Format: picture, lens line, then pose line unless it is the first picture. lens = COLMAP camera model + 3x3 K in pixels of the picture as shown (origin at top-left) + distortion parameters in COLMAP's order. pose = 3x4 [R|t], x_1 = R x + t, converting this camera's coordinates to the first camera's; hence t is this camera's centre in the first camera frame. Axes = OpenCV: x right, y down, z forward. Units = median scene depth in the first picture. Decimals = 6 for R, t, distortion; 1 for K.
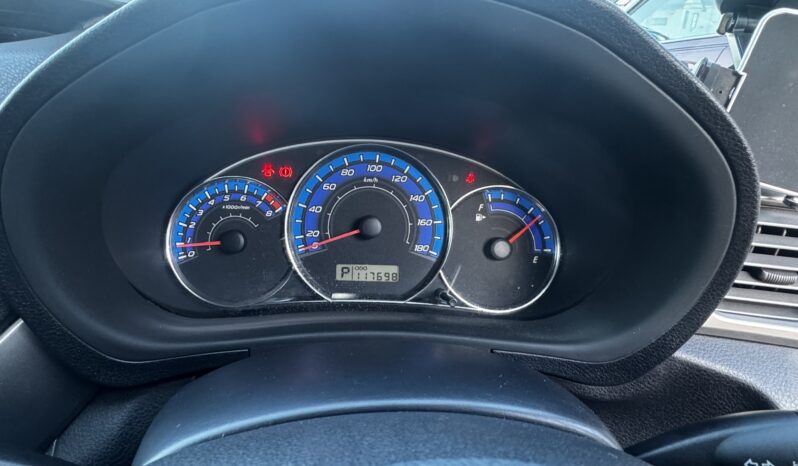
lens RADIAL K [[510.2, 0, 399.0], [0, 510.2, 233.0], [0, 0, 1]] dist [0.000581, -0.000791]
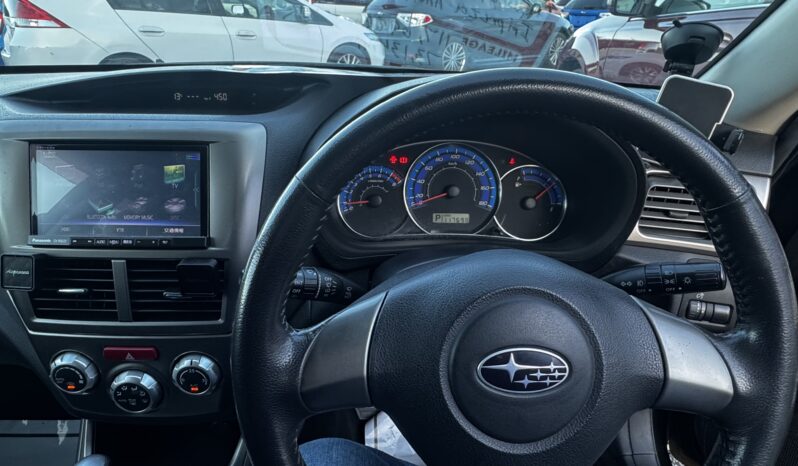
lens RADIAL K [[510.2, 0, 399.0], [0, 510.2, 233.0], [0, 0, 1]] dist [0.000581, -0.000791]
pose [[0.995283, -0.007934, -0.096684, -0.071648], [0.014762, 0.997429, 0.070122, 0.005273], [0.095879, -0.071218, 0.992842, -0.731312]]
